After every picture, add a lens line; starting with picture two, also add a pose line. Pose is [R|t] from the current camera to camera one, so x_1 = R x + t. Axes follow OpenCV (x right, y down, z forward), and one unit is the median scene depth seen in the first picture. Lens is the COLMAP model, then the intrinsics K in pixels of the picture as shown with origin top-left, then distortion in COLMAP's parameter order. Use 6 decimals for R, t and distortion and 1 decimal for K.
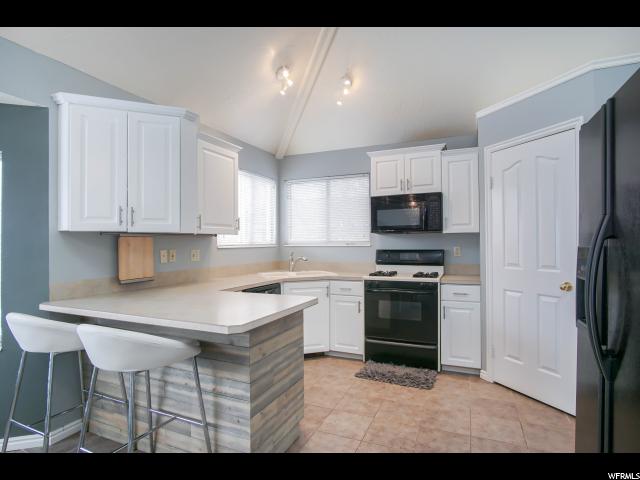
lens RADIAL K [[349.6, 0, 318.3], [0, 349.6, 239.8], [0, 0, 1]] dist [-0.022345, 0.006310]
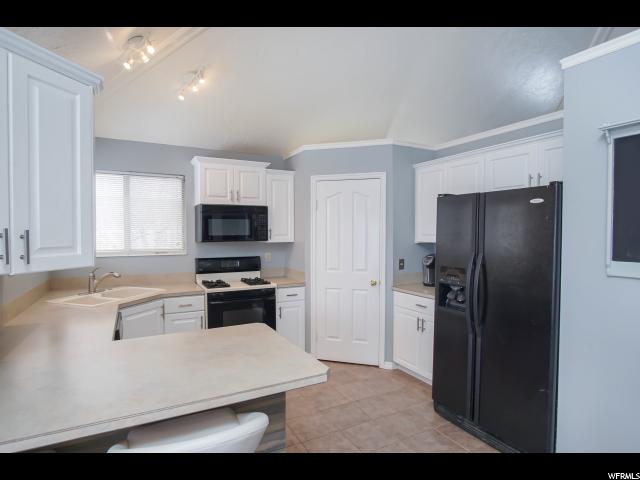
lens RADIAL K [[349.6, 0, 318.5], [0, 349.6, 238.3], [0, 0, 1]] dist [-0.022345, 0.006310]
pose [[0.616719, -0.009668, 0.787124, -0.447089], [-0.013830, 0.999637, 0.023113, -0.063713], [-0.787062, -0.025140, 0.616361, 0.181960]]
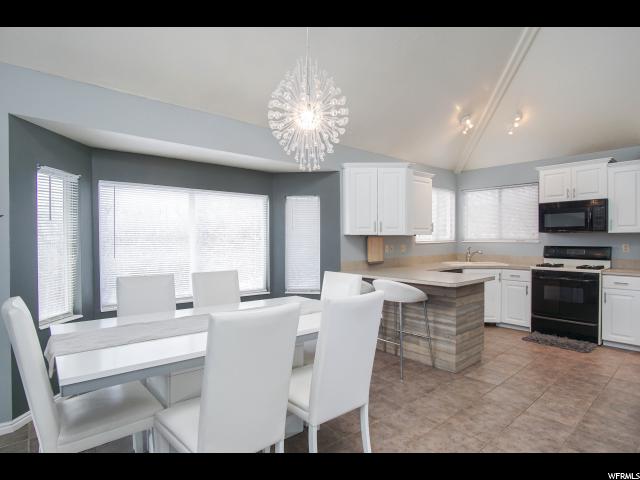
lens RADIAL K [[349.6, 0, 317.8], [0, 349.6, 241.6], [0, 0, 1]] dist [-0.022345, 0.006310]
pose [[0.903059, 0.006867, -0.429462, -0.032839], [0.003937, 0.999698, 0.024265, -0.022977], [0.429499, -0.023603, 0.902759, -0.513098]]
